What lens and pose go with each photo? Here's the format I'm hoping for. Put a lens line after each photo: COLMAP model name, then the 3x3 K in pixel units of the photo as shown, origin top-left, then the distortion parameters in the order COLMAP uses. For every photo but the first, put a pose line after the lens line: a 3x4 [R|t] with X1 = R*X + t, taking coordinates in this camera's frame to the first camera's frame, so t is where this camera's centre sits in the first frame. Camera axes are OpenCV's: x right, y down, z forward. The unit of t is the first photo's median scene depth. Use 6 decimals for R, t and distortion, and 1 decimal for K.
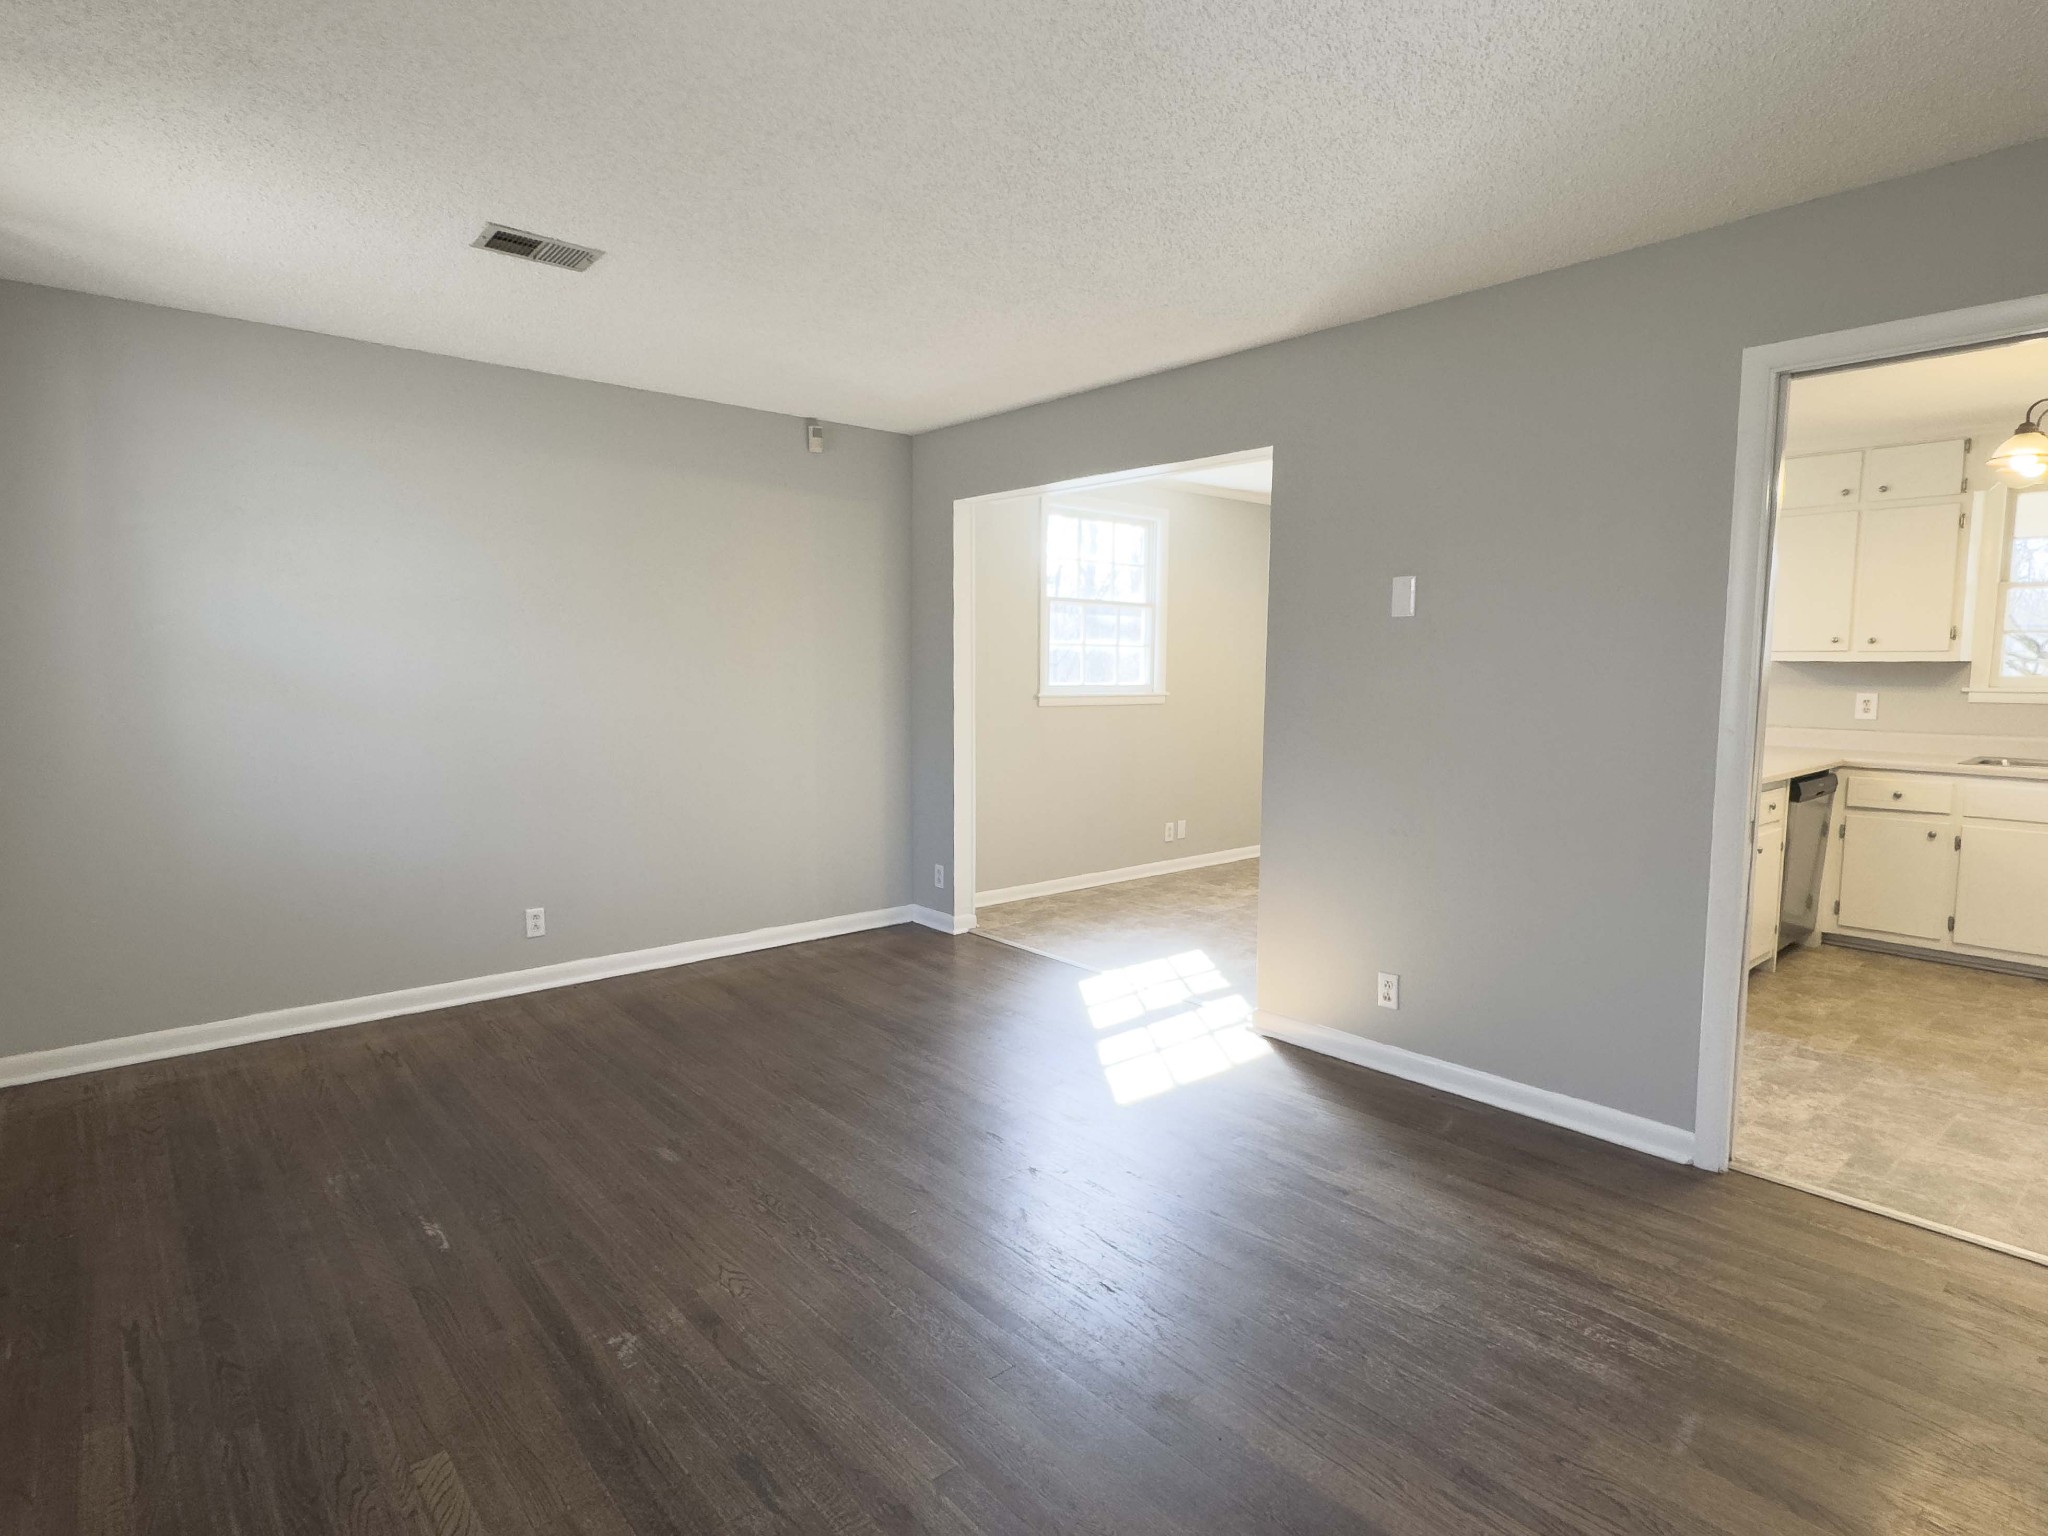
lens RADIAL K [[1083.6, 0, 1021.0], [0, 1083.6, 767.4], [0, 0, 1]] dist [-0.003658, 0.001567]
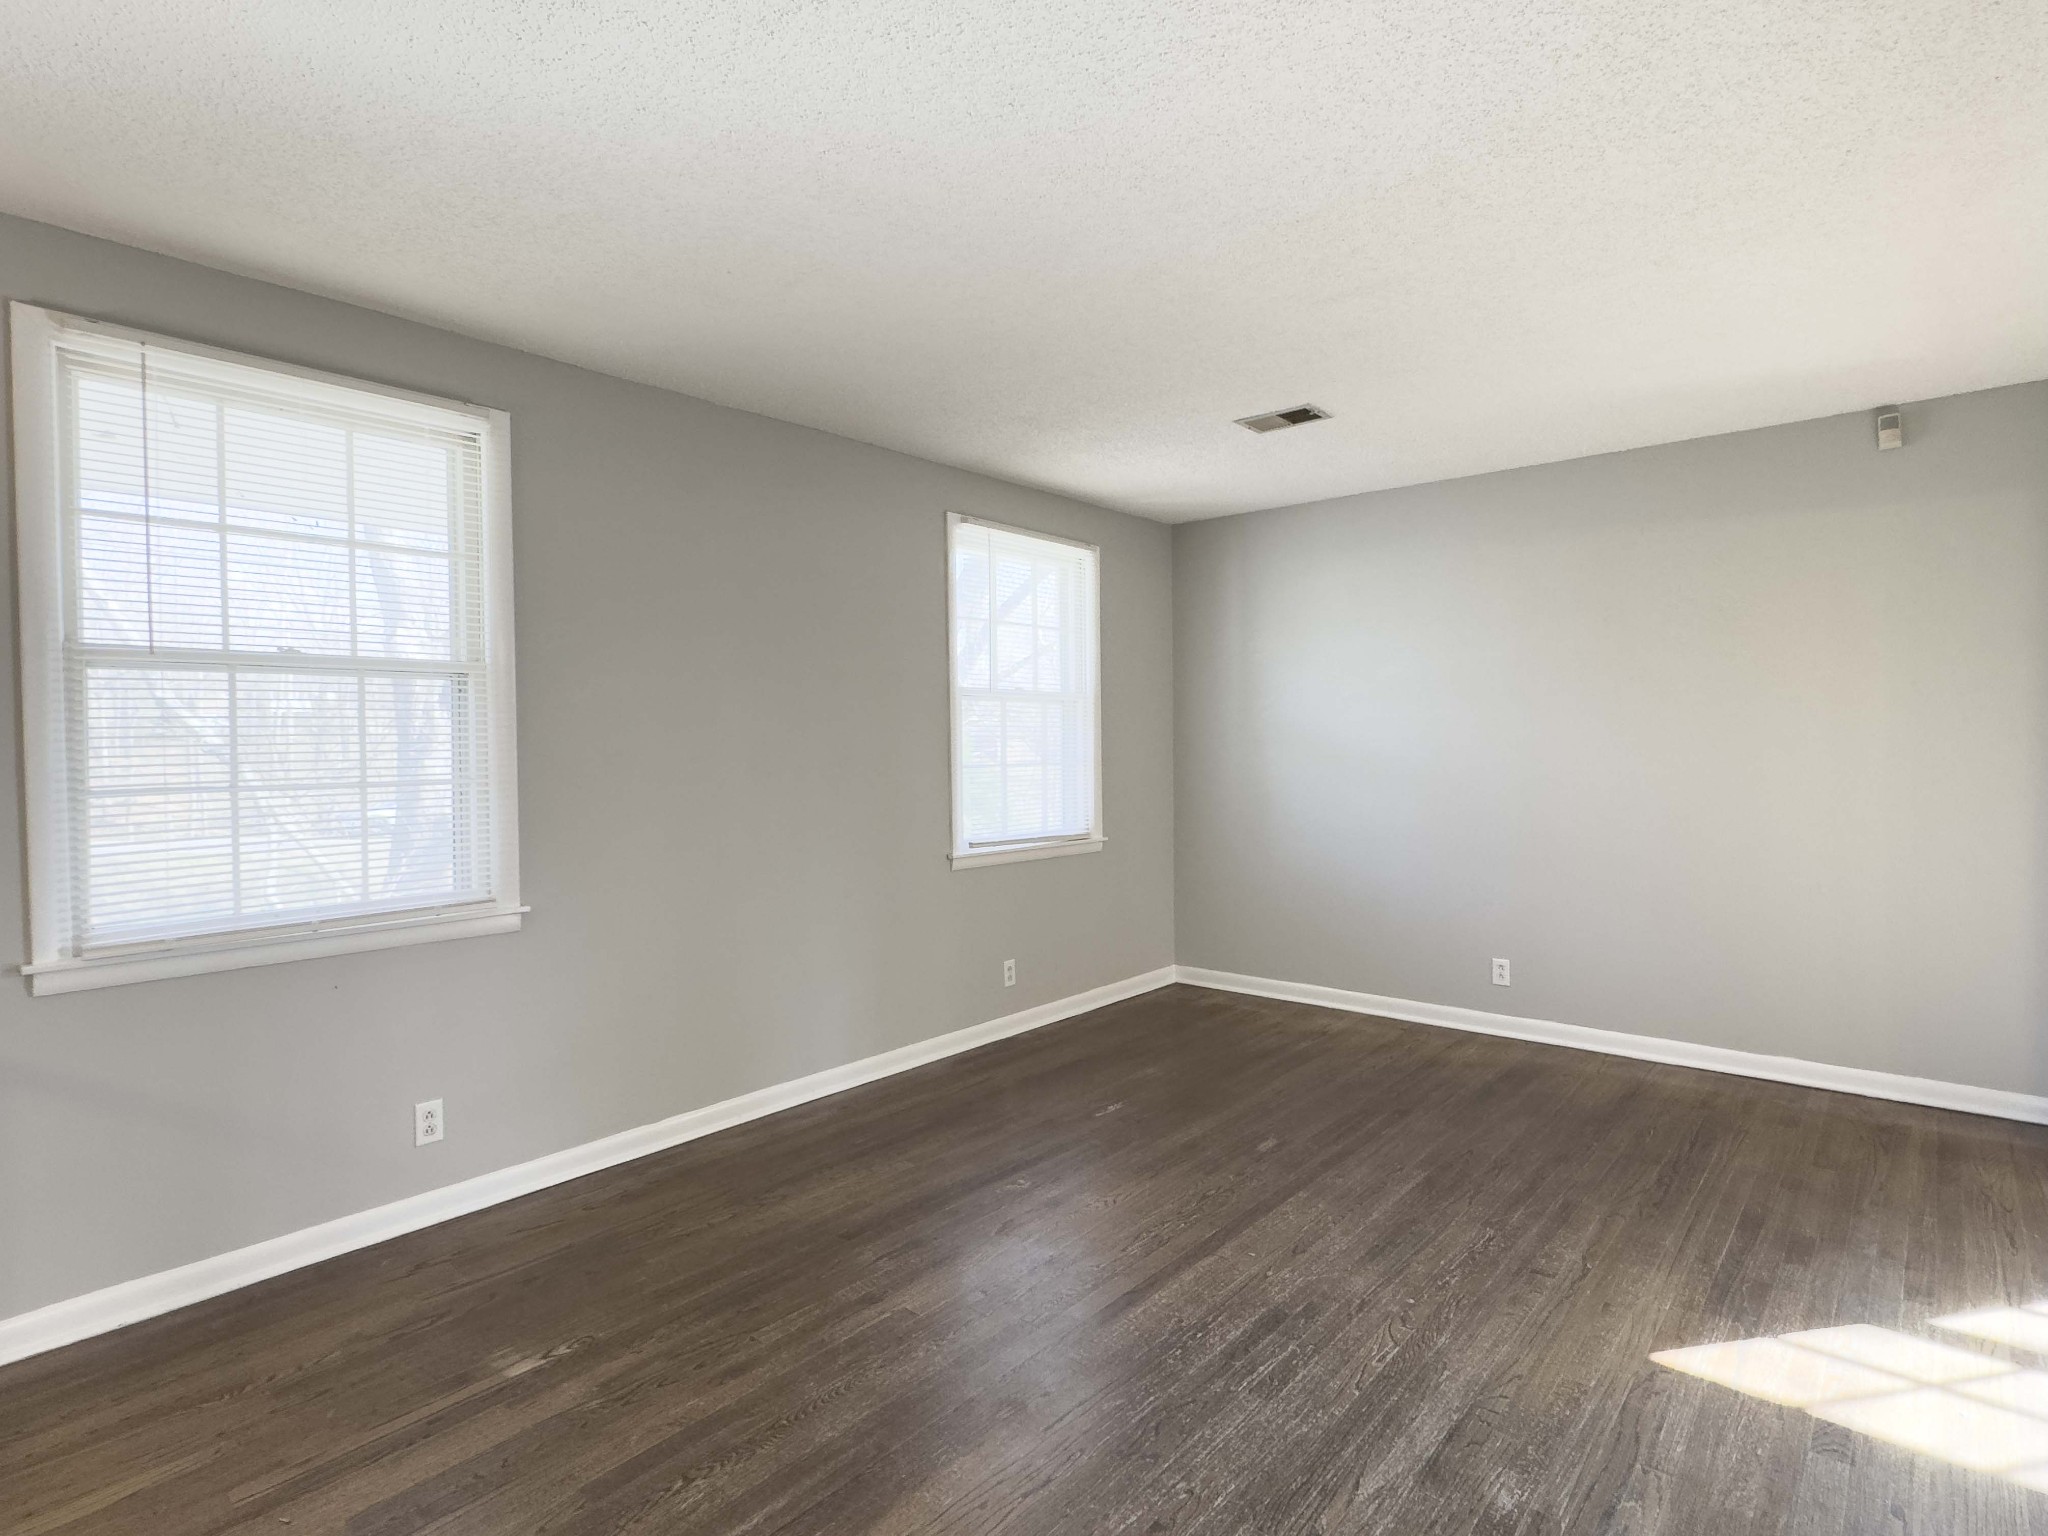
lens RADIAL K [[1059.5, 0, 1023.1], [0, 1059.5, 765.1], [0, 0, 1]] dist [0.000337, 0.000636]
pose [[0.148056, 0.015740, -0.988854, 0.468127], [-0.083202, 0.996527, 0.003404, -0.023644], [0.985473, 0.081771, 0.148851, 0.319048]]
